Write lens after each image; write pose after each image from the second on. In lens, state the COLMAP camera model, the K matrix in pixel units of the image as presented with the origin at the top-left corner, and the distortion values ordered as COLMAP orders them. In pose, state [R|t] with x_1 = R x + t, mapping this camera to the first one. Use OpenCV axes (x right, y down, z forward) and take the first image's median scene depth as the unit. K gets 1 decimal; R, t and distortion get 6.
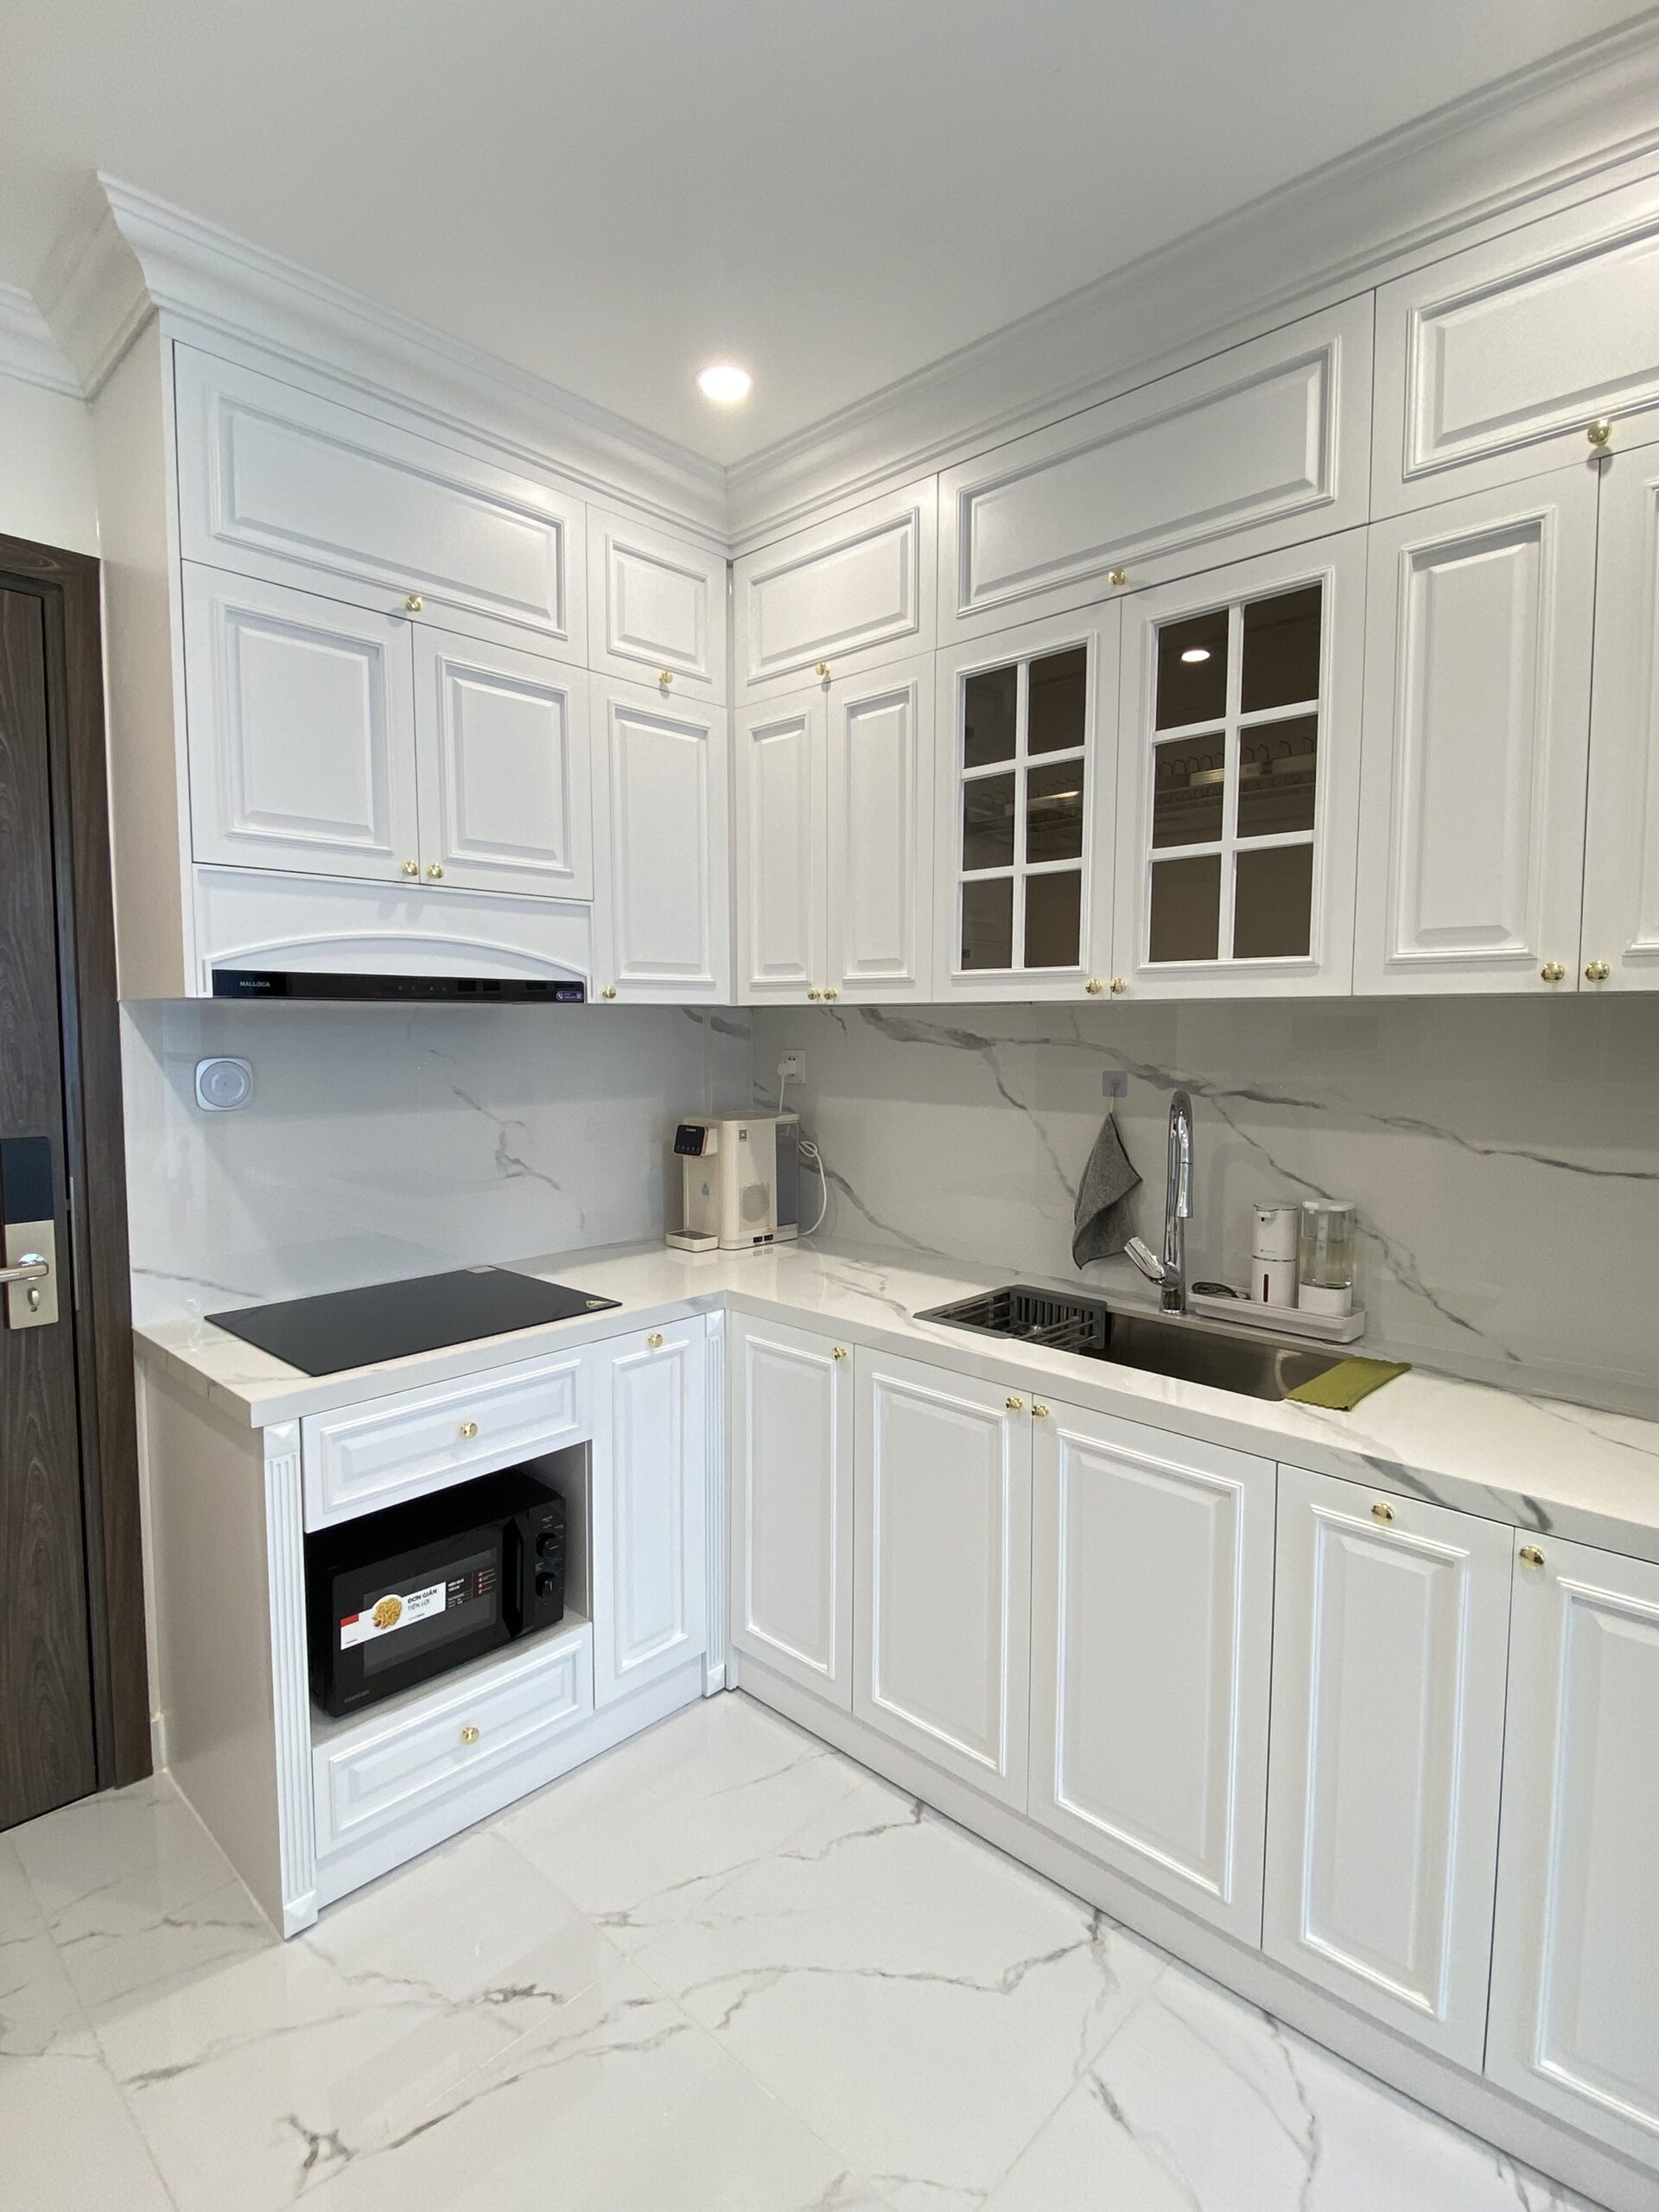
lens RADIAL K [[1078.1, 0, 842.0], [0, 1078.1, 1101.8], [0, 0, 1]] dist [0.020830, -0.022471]
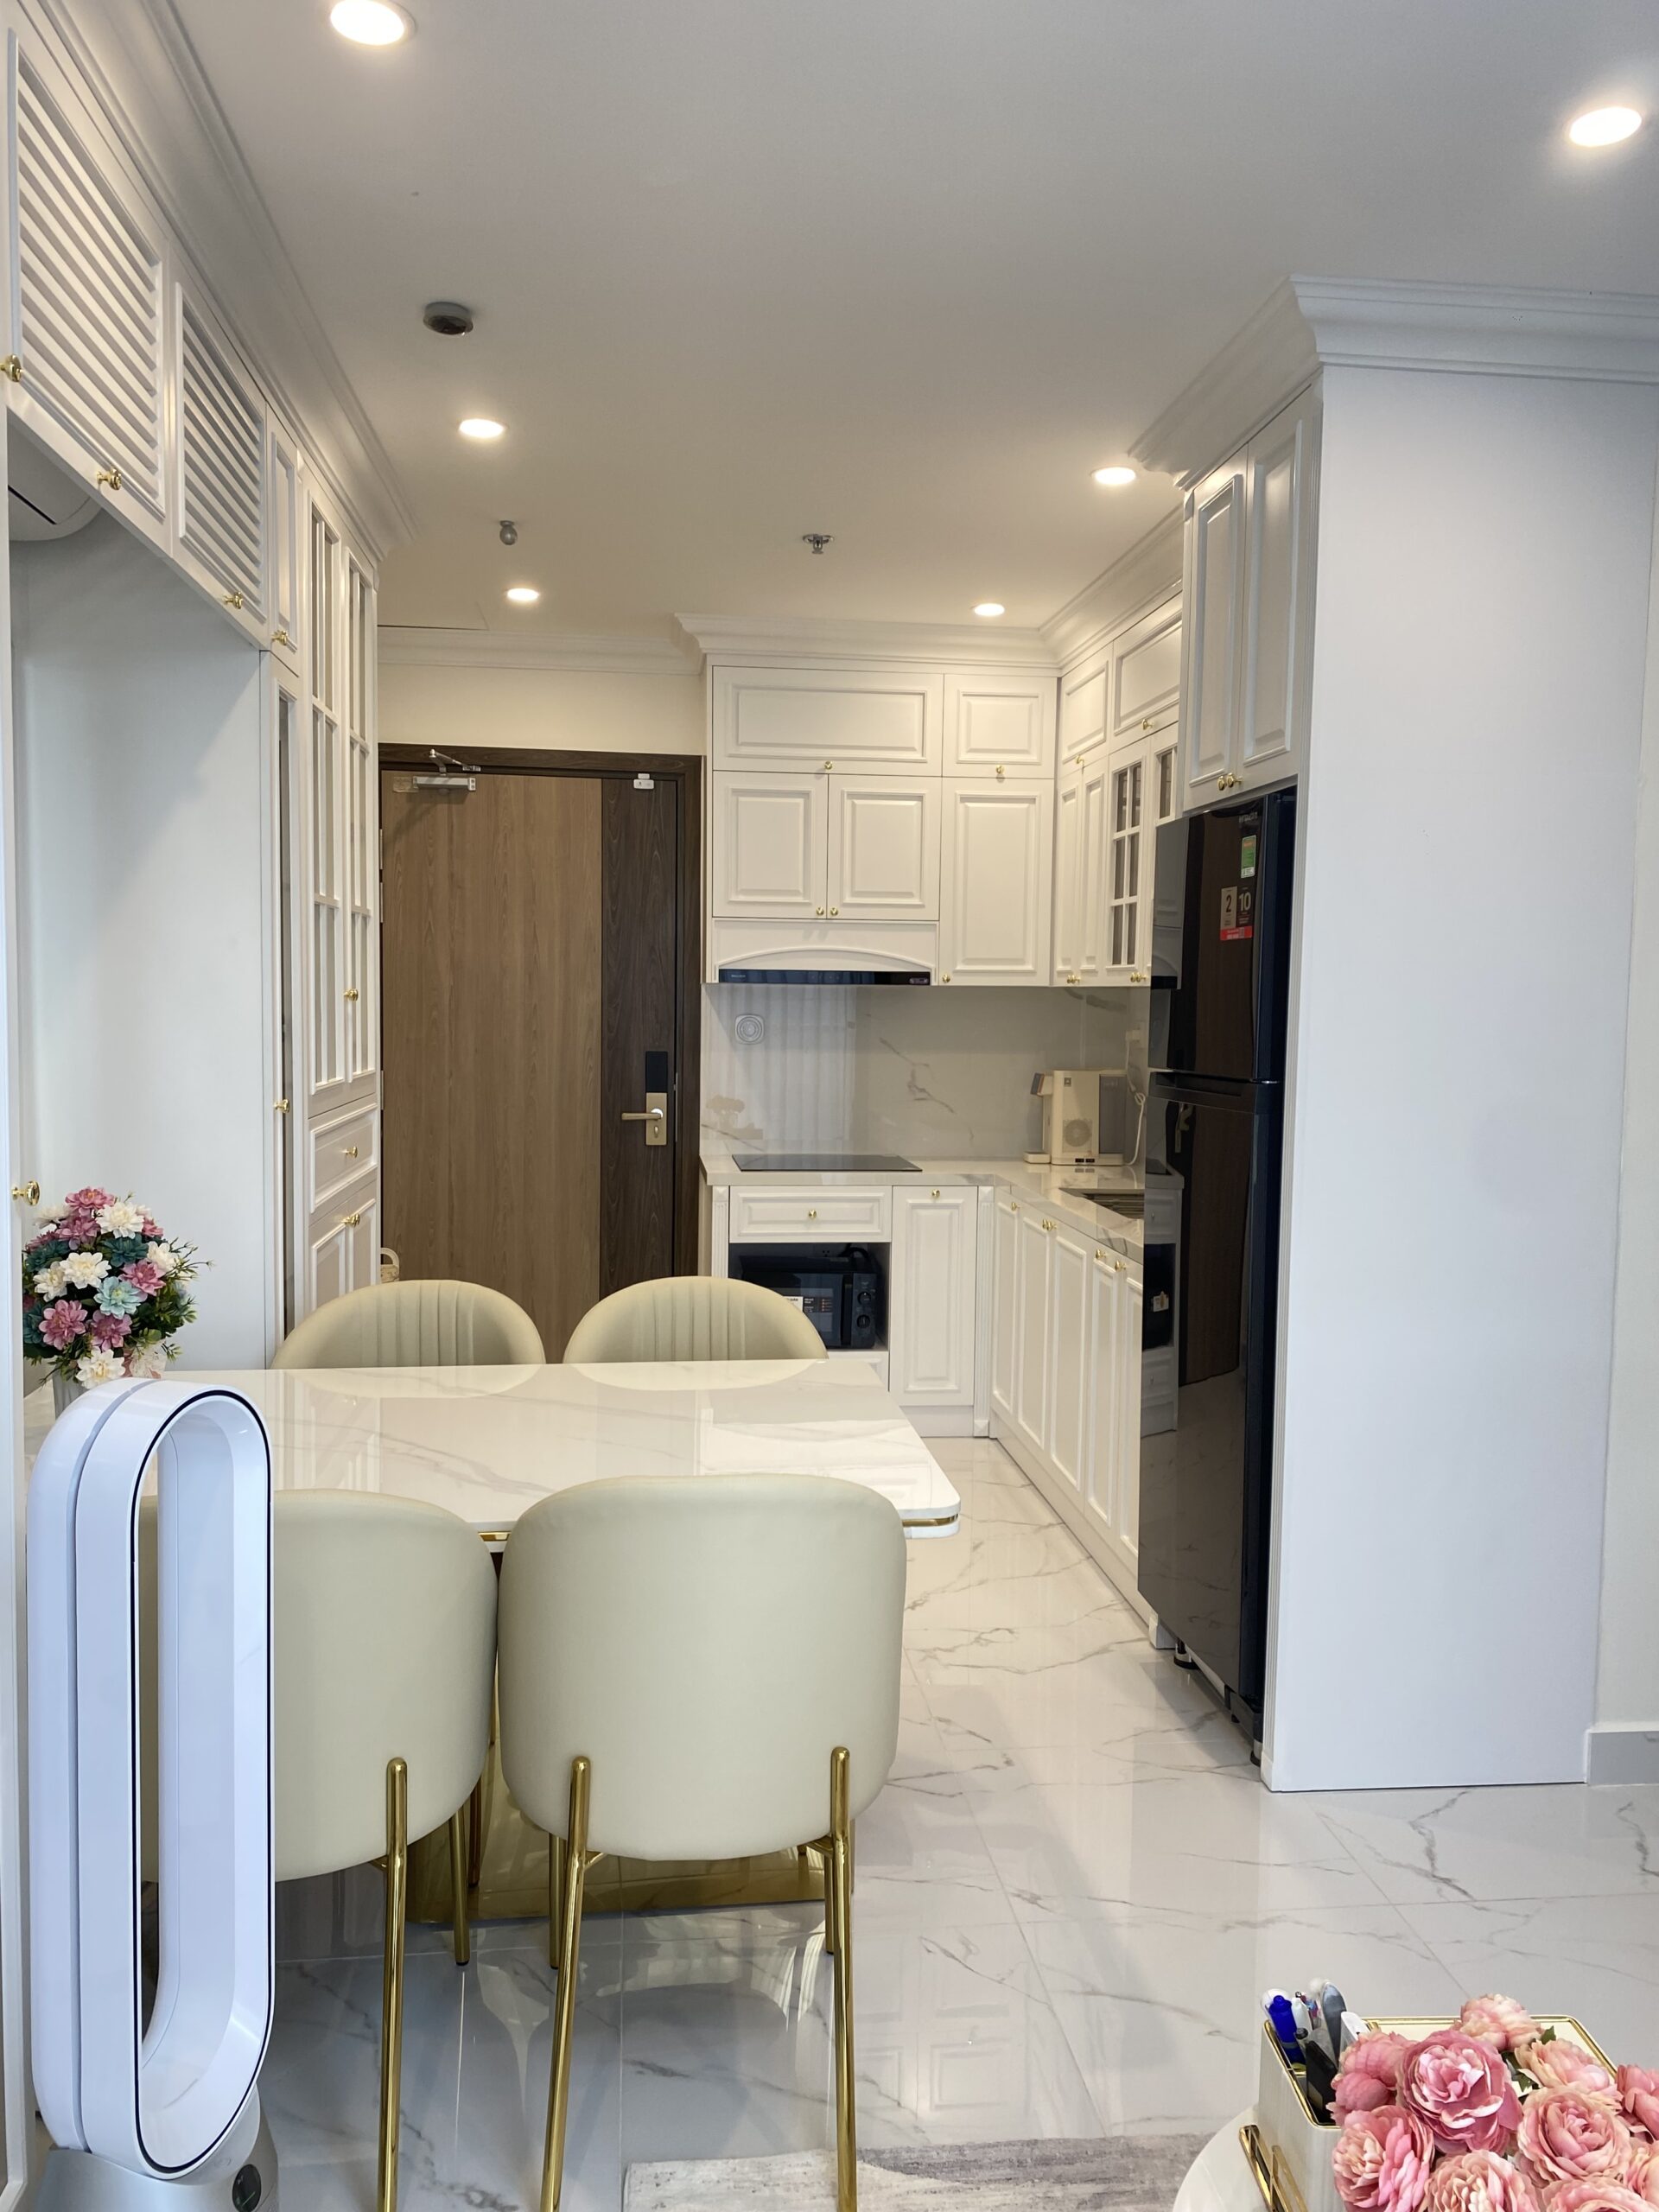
lens RADIAL K [[1691.5, 0, 843.4], [0, 1691.5, 1137.0], [0, 0, 1]] dist [0.000753, -0.004108]
pose [[0.766036, 0.062945, -0.639709, 1.371967], [-0.059419, 0.997867, 0.027033, 0.077129], [0.640046, 0.017303, 0.768142, -1.068697]]
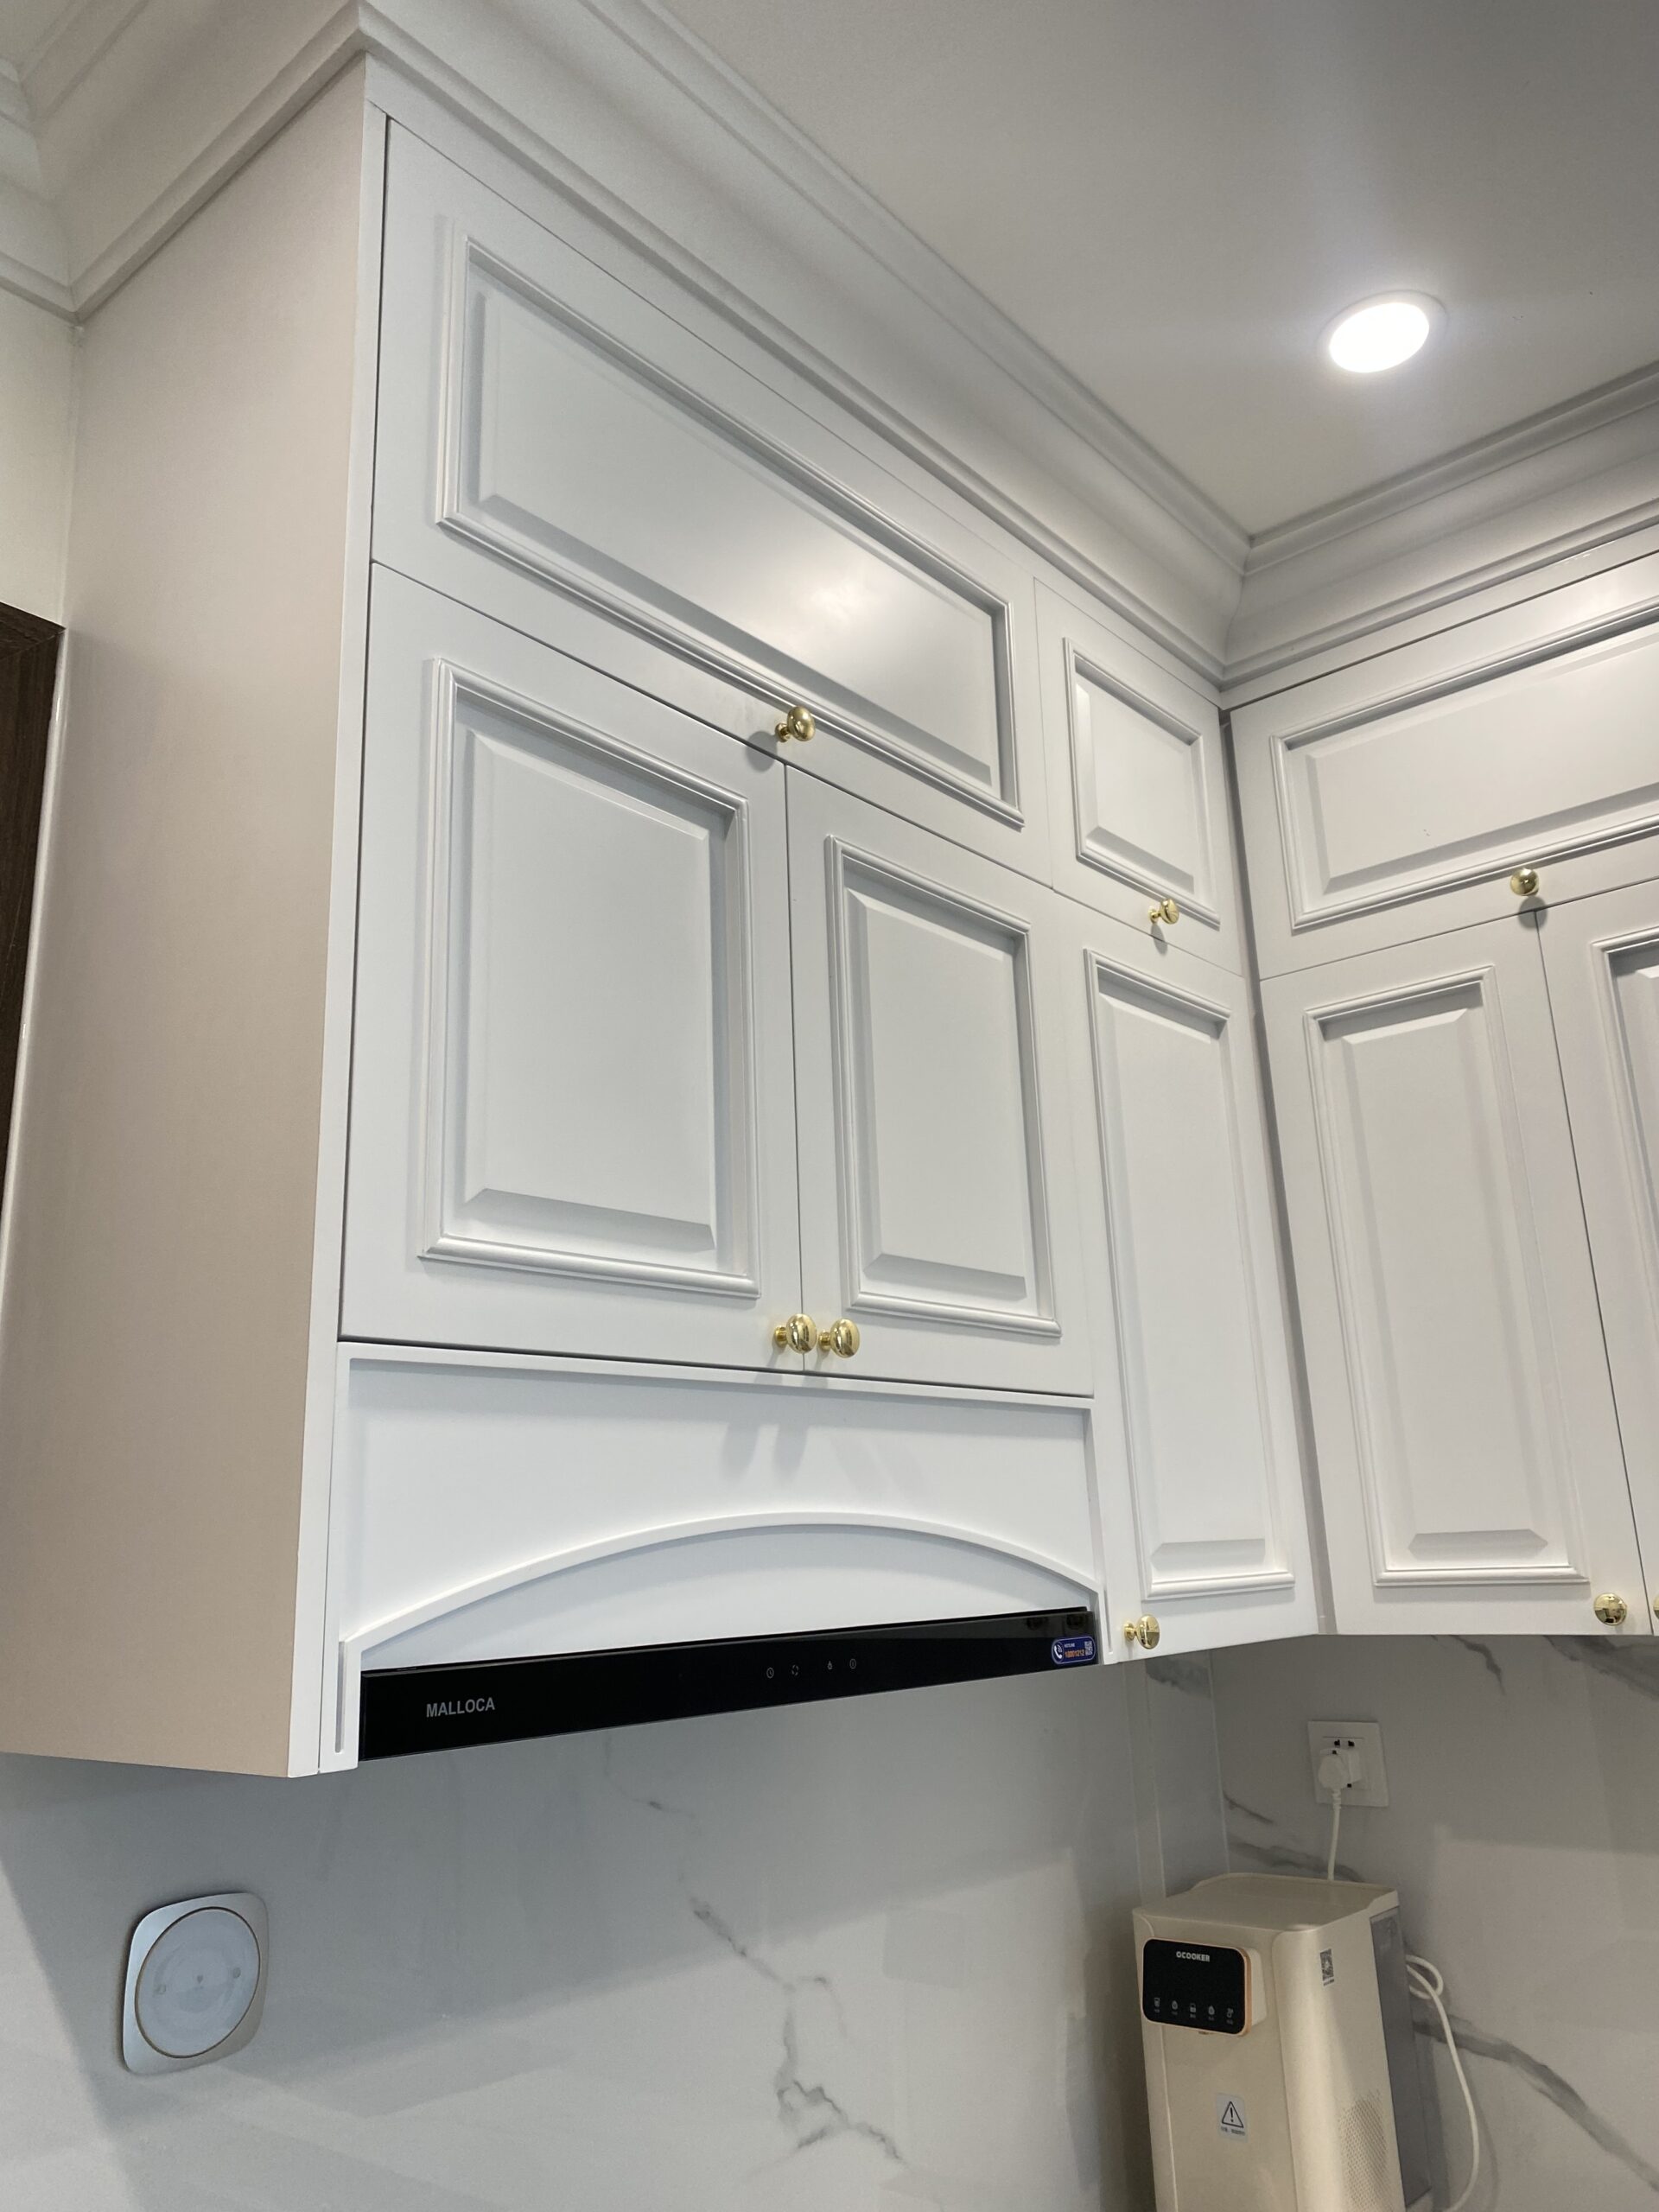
lens RADIAL K [[1691.5, 0, 857.9], [0, 1691.5, 1077.6], [0, 0, 1]] dist [0.000753, -0.004108]
pose [[0.997740, -0.025964, 0.061979, -0.385338], [0.045961, 0.936537, -0.347544, -0.088128], [-0.049022, 0.349607, 0.935613, 0.391960]]
